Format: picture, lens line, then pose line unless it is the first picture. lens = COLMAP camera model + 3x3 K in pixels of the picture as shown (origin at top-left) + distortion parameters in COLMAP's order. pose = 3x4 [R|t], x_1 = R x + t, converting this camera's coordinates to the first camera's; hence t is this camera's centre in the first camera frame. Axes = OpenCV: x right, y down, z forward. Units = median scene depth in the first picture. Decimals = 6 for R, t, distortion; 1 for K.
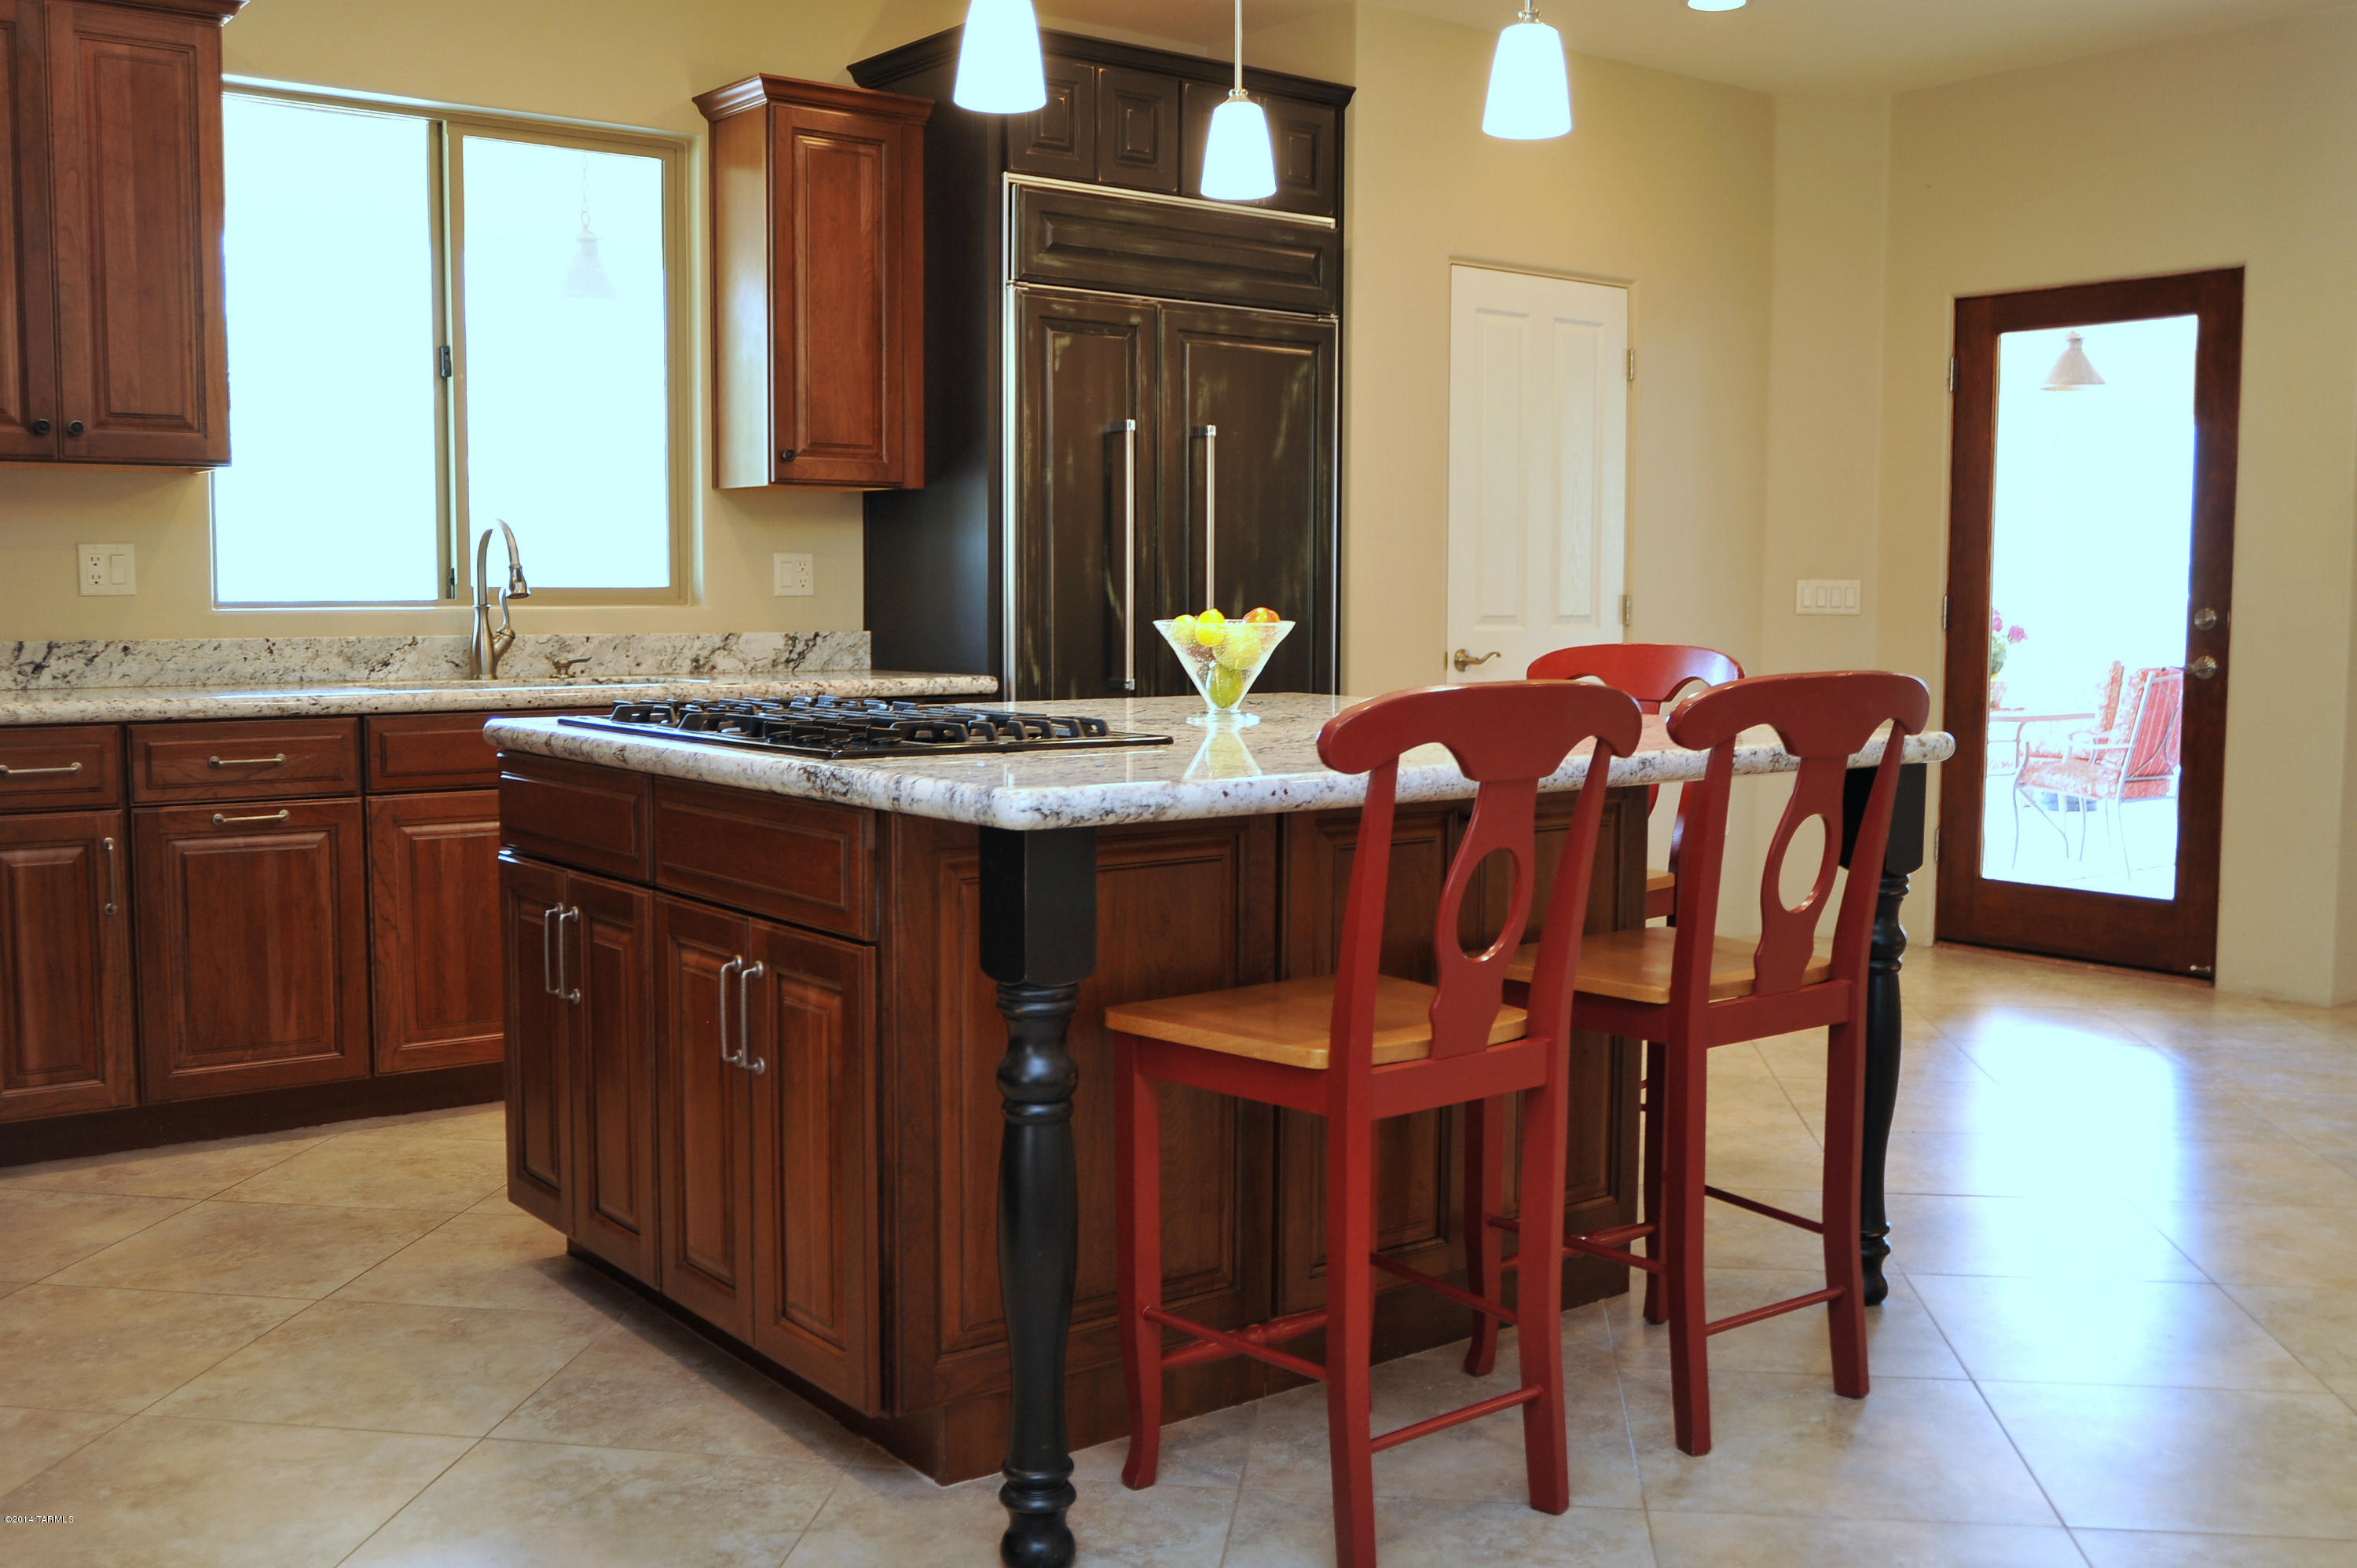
lens RADIAL K [[2225.6, 0, 1178.5], [0, 2225.6, 784.0], [0, 0, 1]] dist [-0.072838, 0.069498]
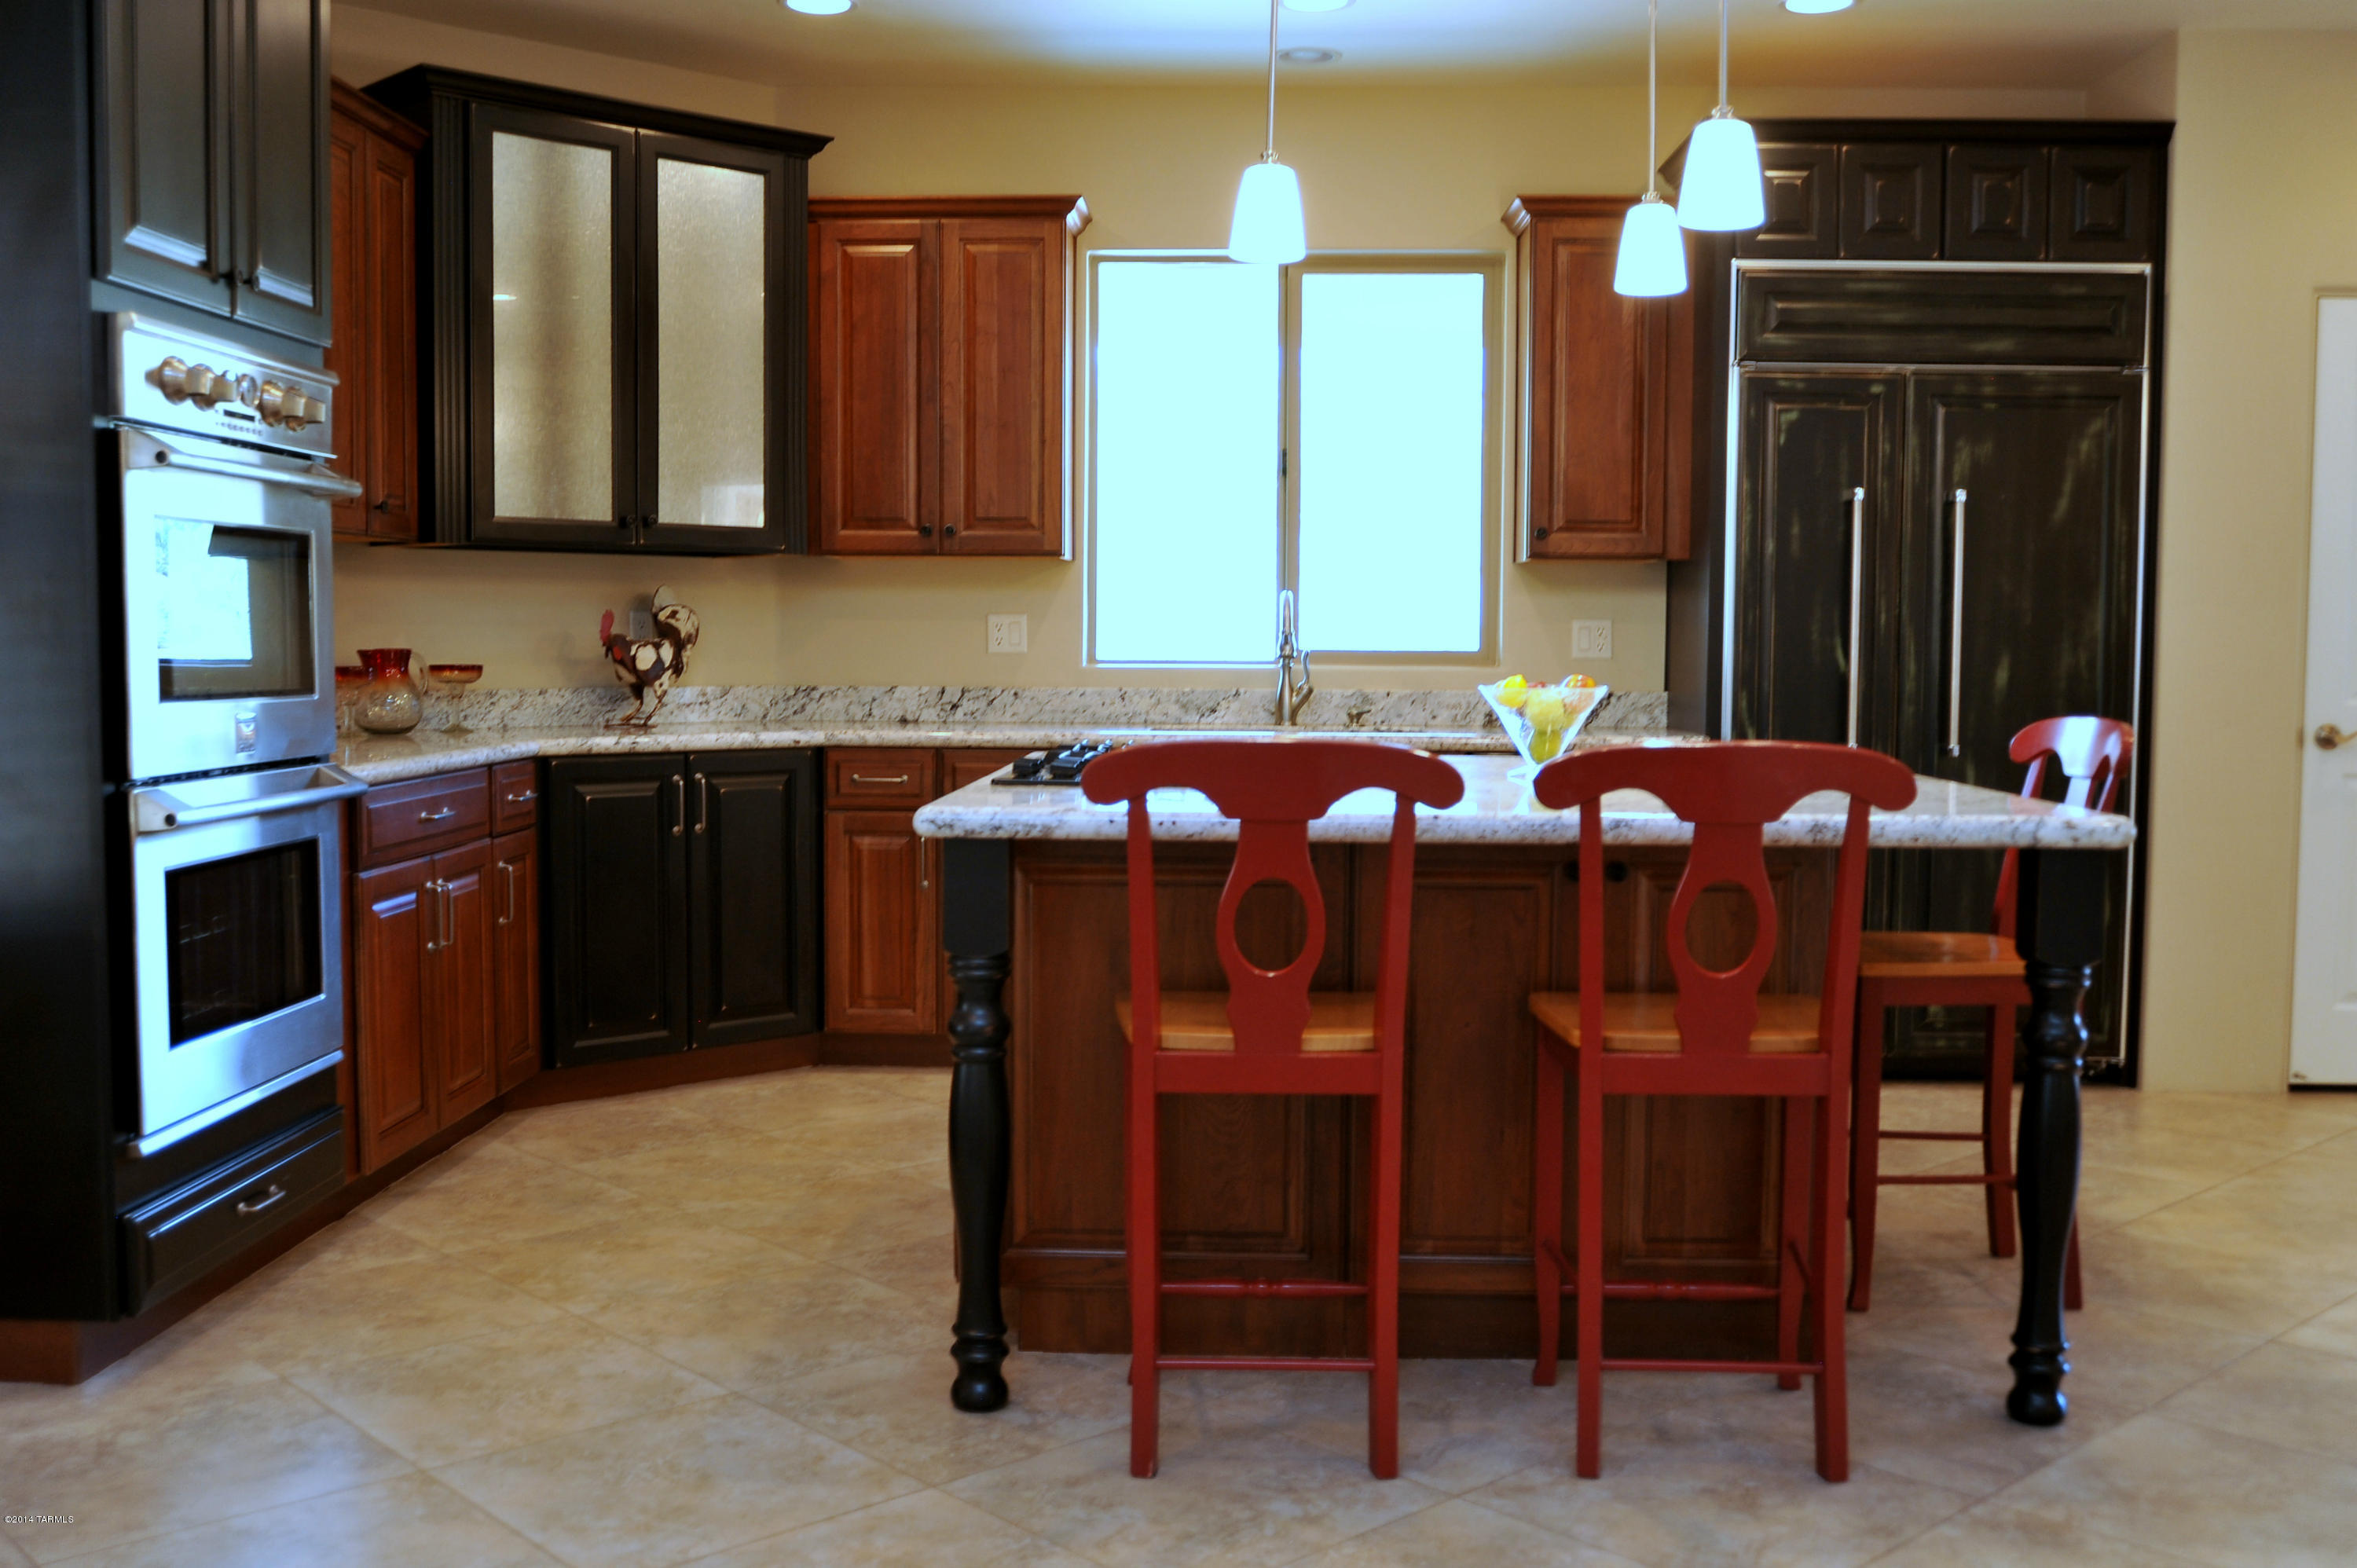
lens RADIAL K [[2263.6, 0, 1178.5], [0, 2263.6, 784.0], [0, 0, 1]] dist [-0.062899, 0.031421]
pose [[0.768579, 0.042454, -0.638344, 0.469215], [-0.059341, 0.998225, -0.005059, -0.006708], [0.636996, 0.041768, 0.769734, 0.020527]]
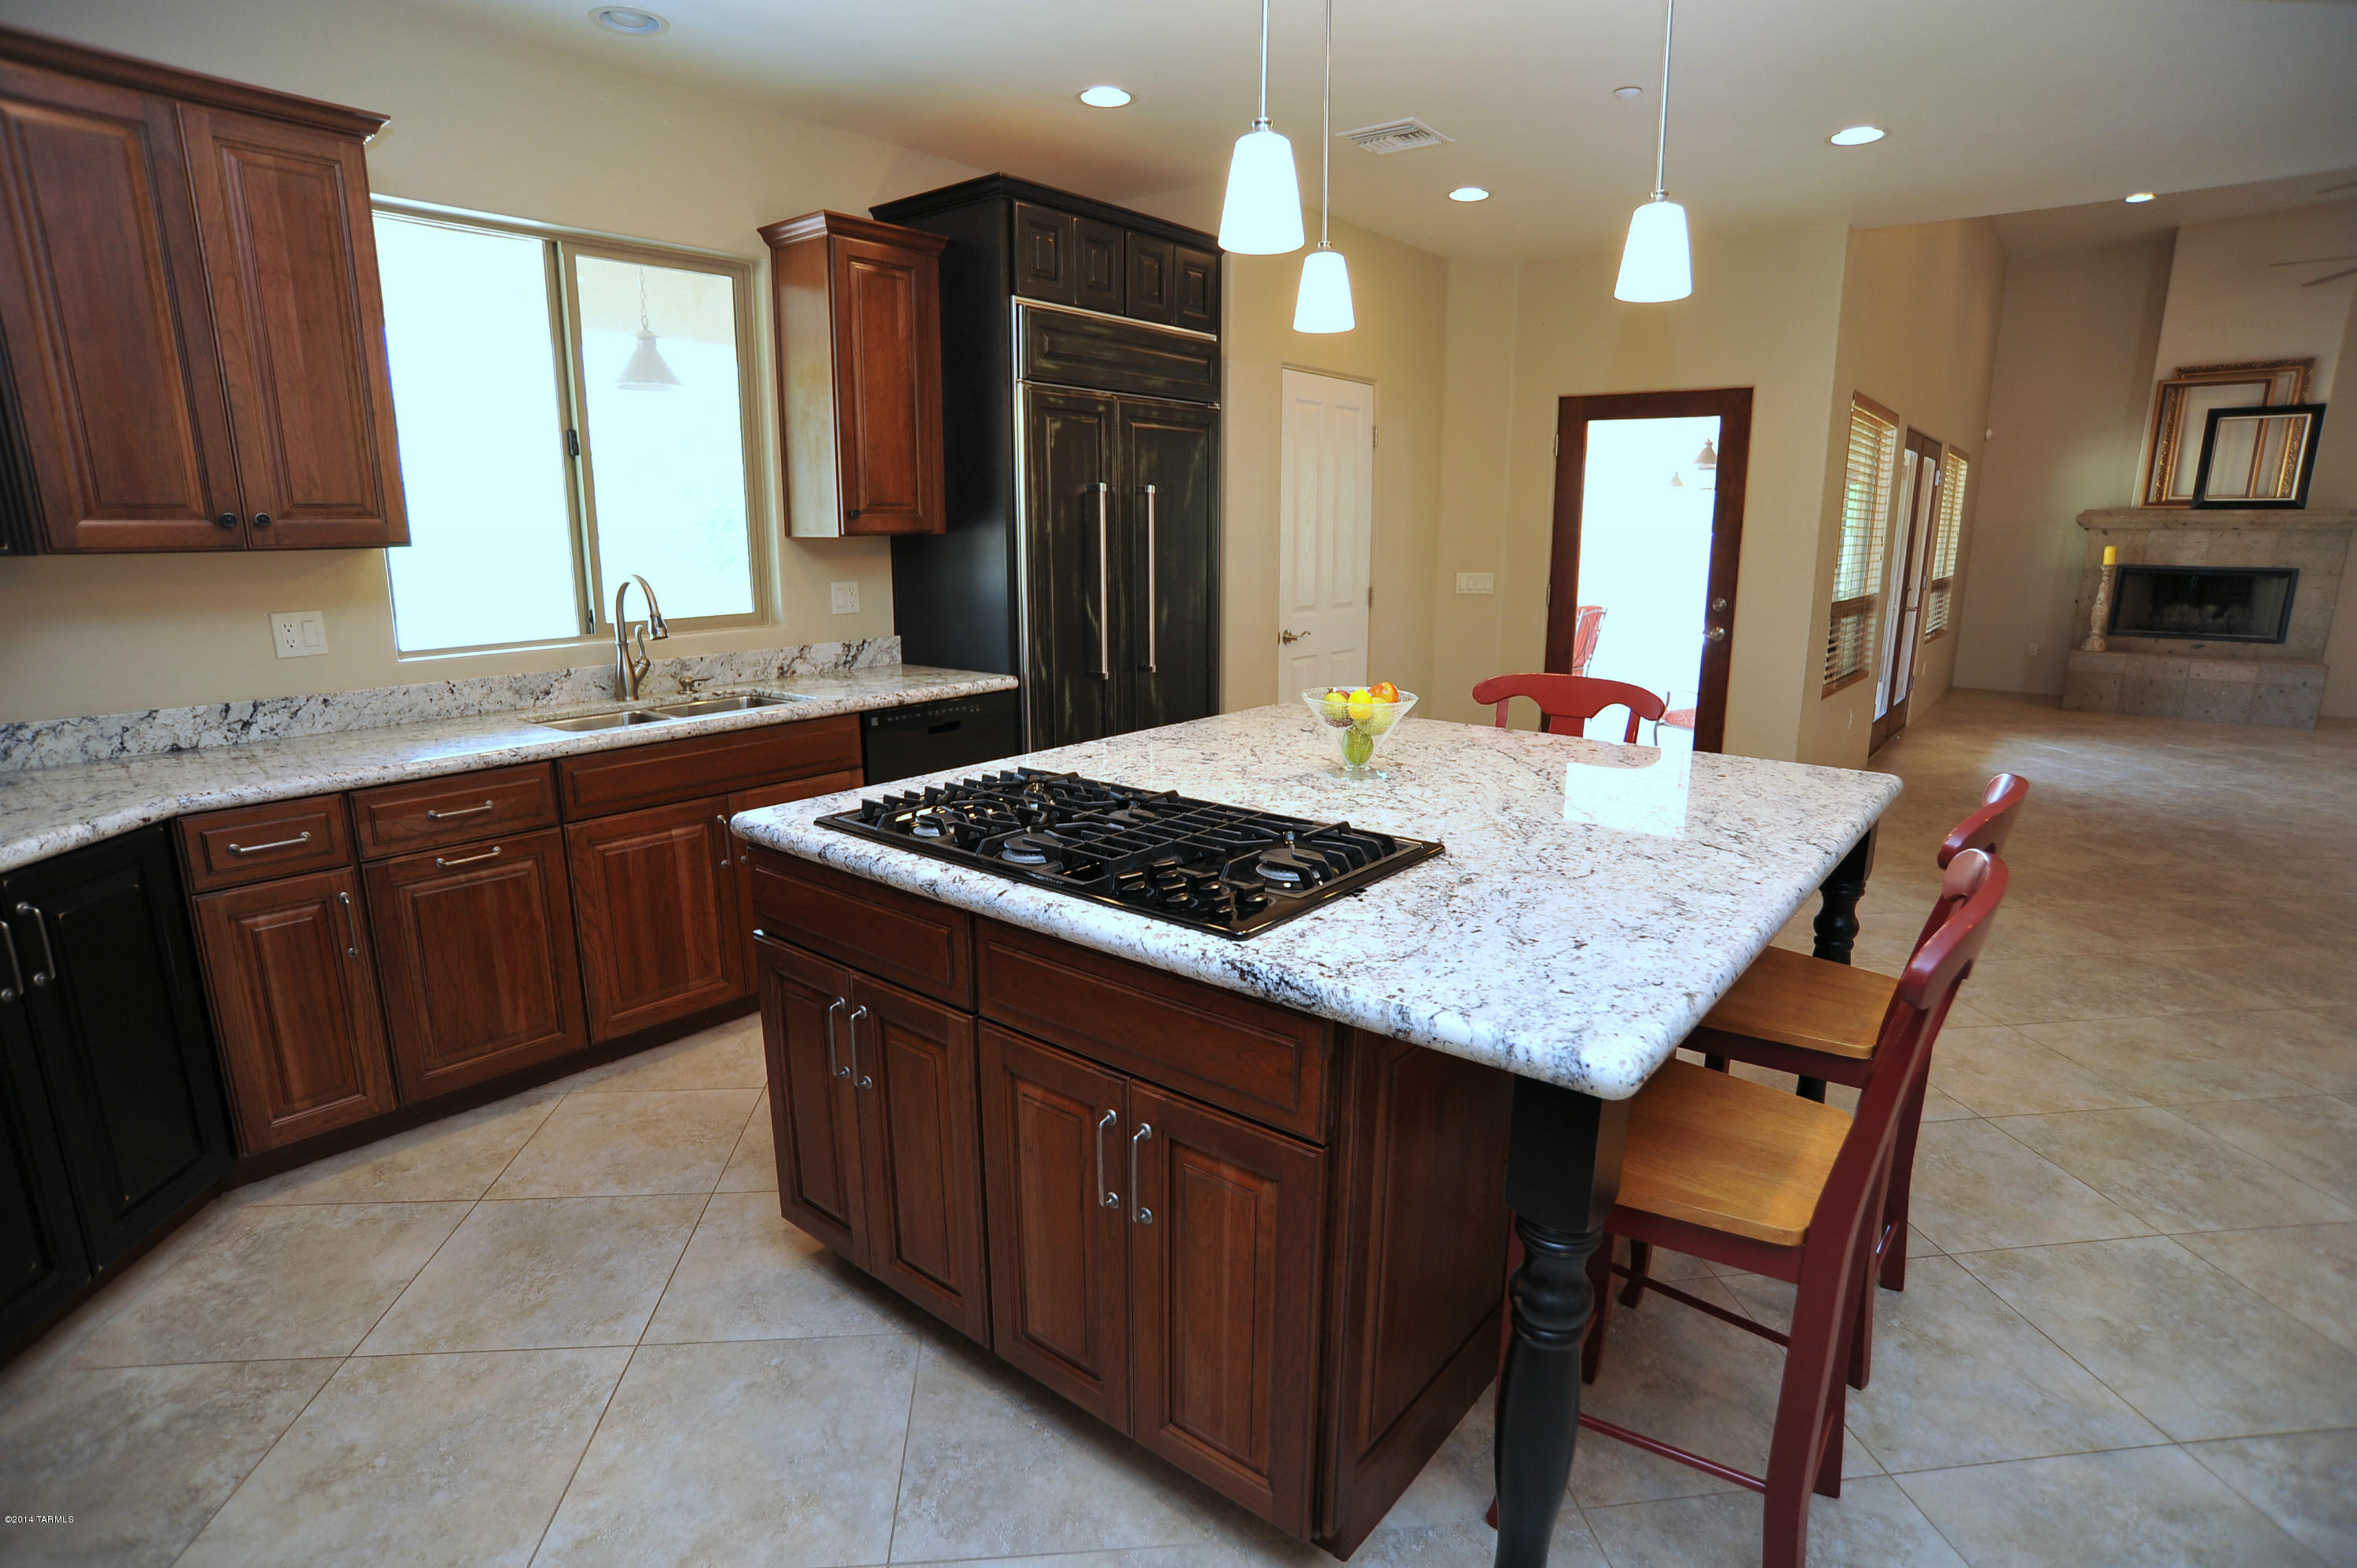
lens RADIAL K [[1195.4, 0, 1176.3], [0, 1195.4, 793.8], [0, 0, 1]] dist [-0.109062, 0.054783]
pose [[0.973689, -0.054324, 0.221309, -0.175257], [0.023518, 0.989939, 0.139526, -0.088184], [-0.226662, -0.130650, 0.965171, 0.301604]]
